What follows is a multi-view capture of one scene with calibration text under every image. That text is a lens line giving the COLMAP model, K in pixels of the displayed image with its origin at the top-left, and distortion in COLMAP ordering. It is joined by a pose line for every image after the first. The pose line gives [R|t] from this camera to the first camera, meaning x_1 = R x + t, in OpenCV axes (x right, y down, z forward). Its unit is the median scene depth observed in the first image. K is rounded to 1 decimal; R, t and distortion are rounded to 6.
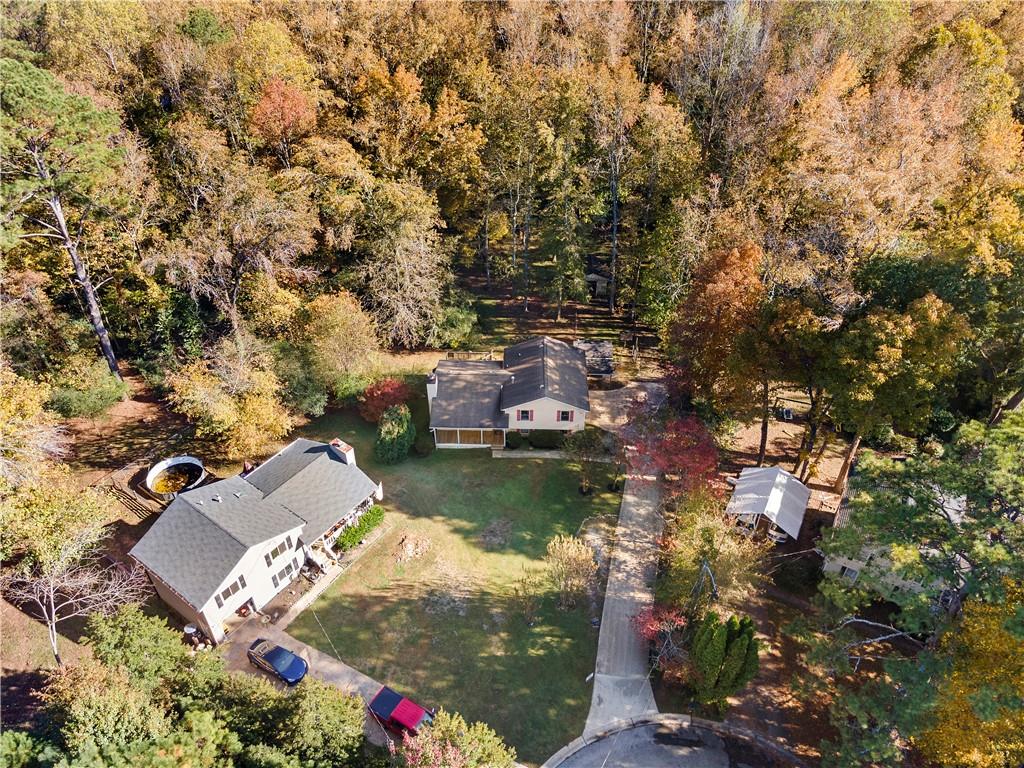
lens RADIAL K [[742.6, 0, 503.5], [0, 742.6, 384.9], [0, 0, 1]] dist [0.029551, -0.006892]
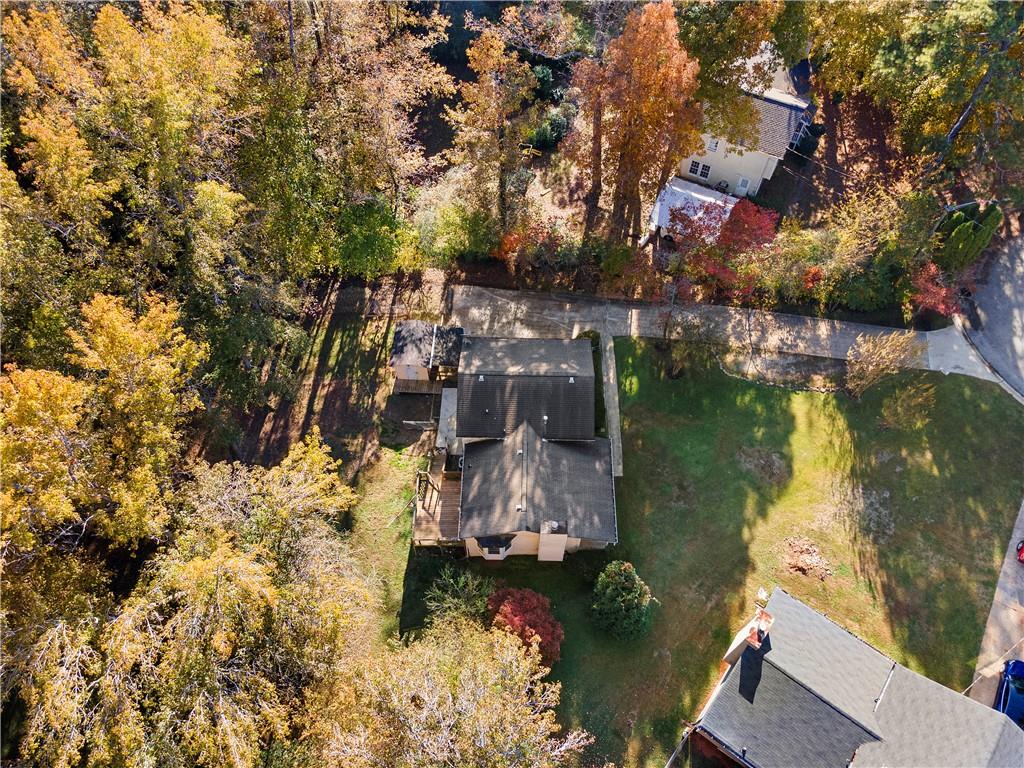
lens RADIAL K [[742.6, 0, 503.5], [0, 742.6, 384.9], [0, 0, 1]] dist [0.029551, -0.006892]
pose [[-0.005549, -0.853275, 0.521432, -0.330774], [0.650371, 0.393011, 0.650046, -0.512448], [-0.759596, 0.342732, 0.552765, 0.645344]]
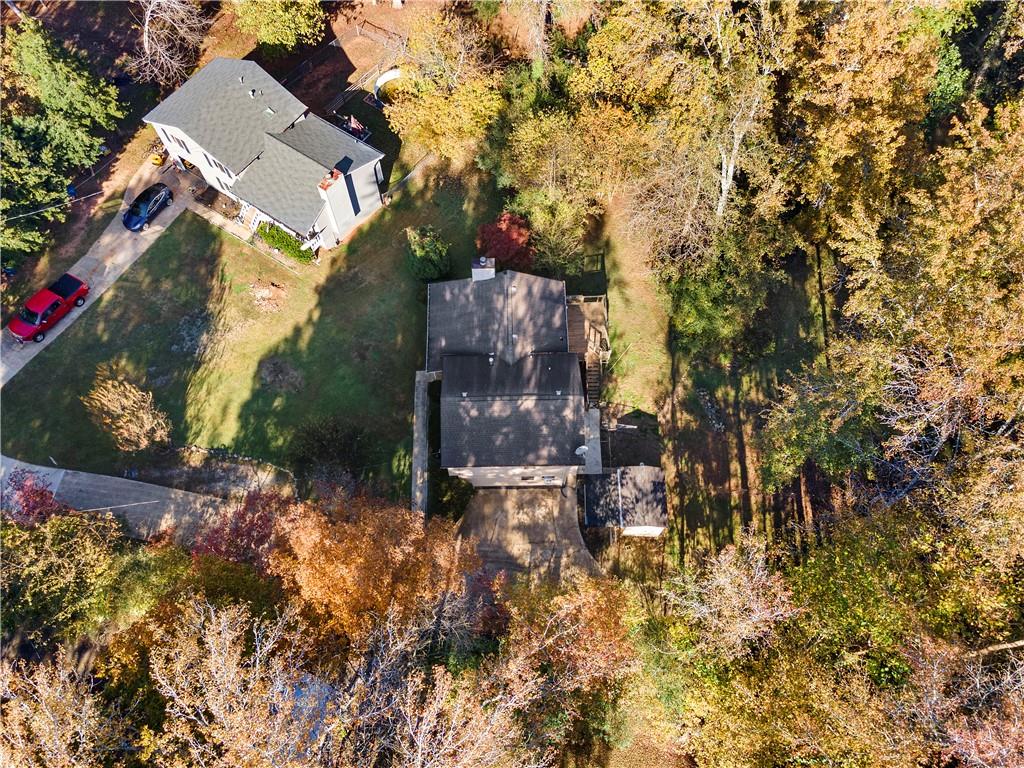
lens RADIAL K [[742.6, 0, 503.5], [0, 742.6, 384.9], [0, 0, 1]] dist [0.029551, -0.006892]
pose [[0.044641, 0.899999, -0.433600, 0.353427], [-0.649977, 0.355770, 0.671534, -0.491042], [0.758642, 0.251852, 0.600861, 0.599125]]
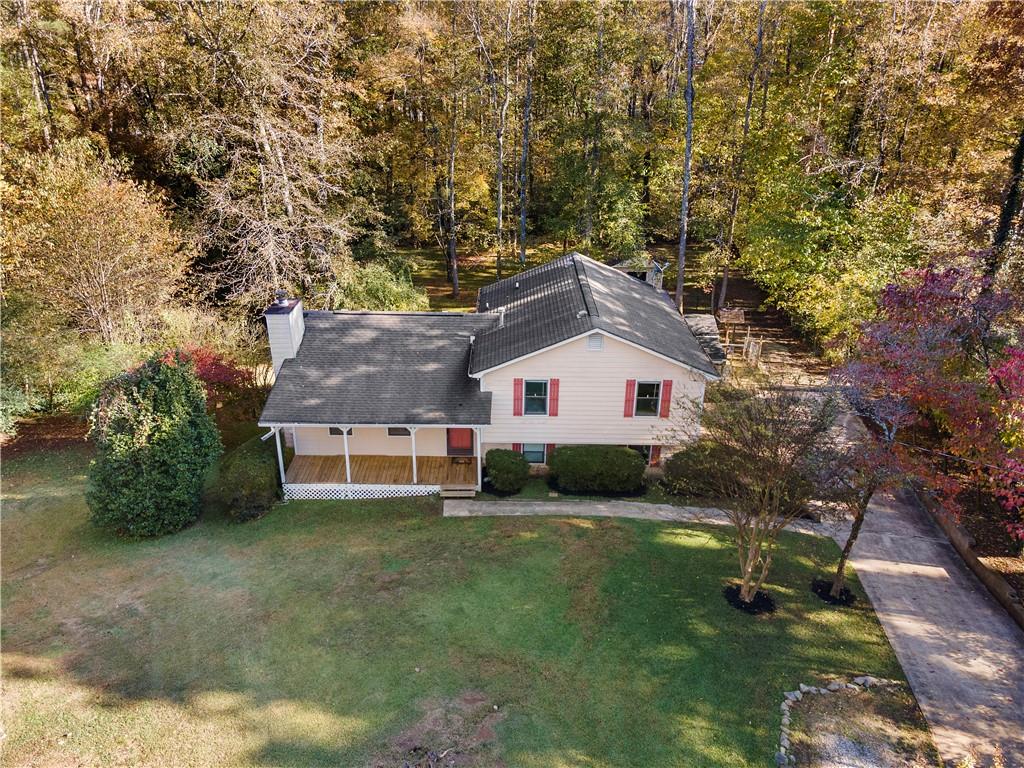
lens RADIAL K [[742.6, 0, 503.5], [0, 742.6, 384.9], [0, 0, 1]] dist [0.029551, -0.006892]
pose [[0.999692, 0.001469, 0.024786, 0.004364], [0.005271, 0.962935, -0.269683, 0.132429], [-0.024264, 0.269731, 0.962630, 0.658429]]
